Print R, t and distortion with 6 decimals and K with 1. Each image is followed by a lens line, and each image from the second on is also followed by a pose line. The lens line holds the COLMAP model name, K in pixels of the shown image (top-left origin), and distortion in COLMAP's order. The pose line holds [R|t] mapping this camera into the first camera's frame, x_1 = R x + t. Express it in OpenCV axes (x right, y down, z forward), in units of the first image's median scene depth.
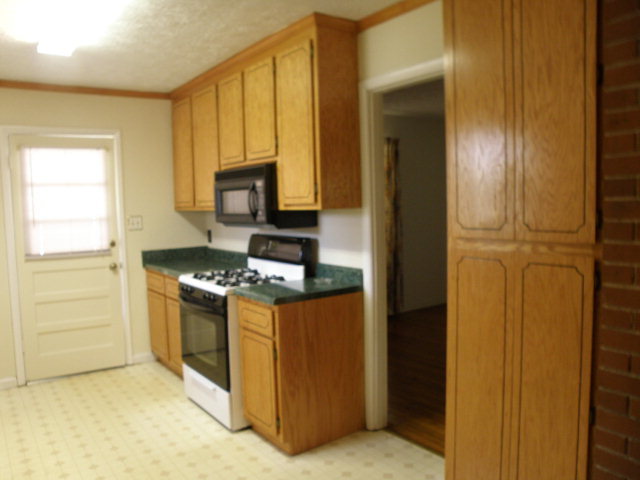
lens RADIAL K [[535.9, 0, 322.2], [0, 535.9, 253.6], [0, 0, 1]] dist [-0.168313, 0.172932]
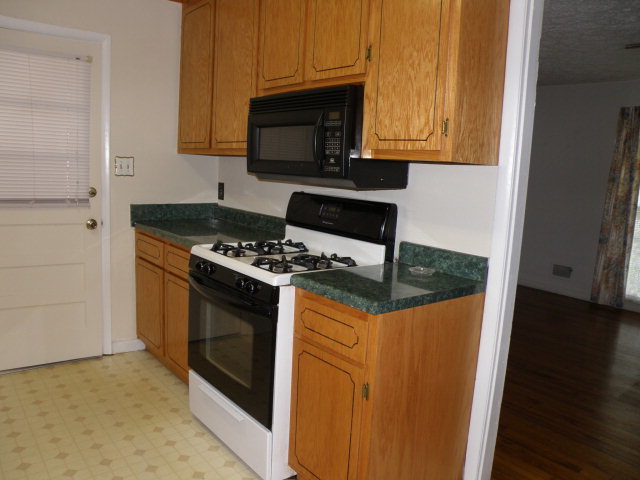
lens RADIAL K [[535.9, 0, 322.2], [0, 535.9, 253.6], [0, 0, 1]] dist [-0.168313, 0.172932]
pose [[0.996264, 0.065076, 0.056776, -0.133895], [-0.068834, 0.995379, 0.066957, -0.005170], [-0.052156, -0.070615, 0.996139, 0.291582]]
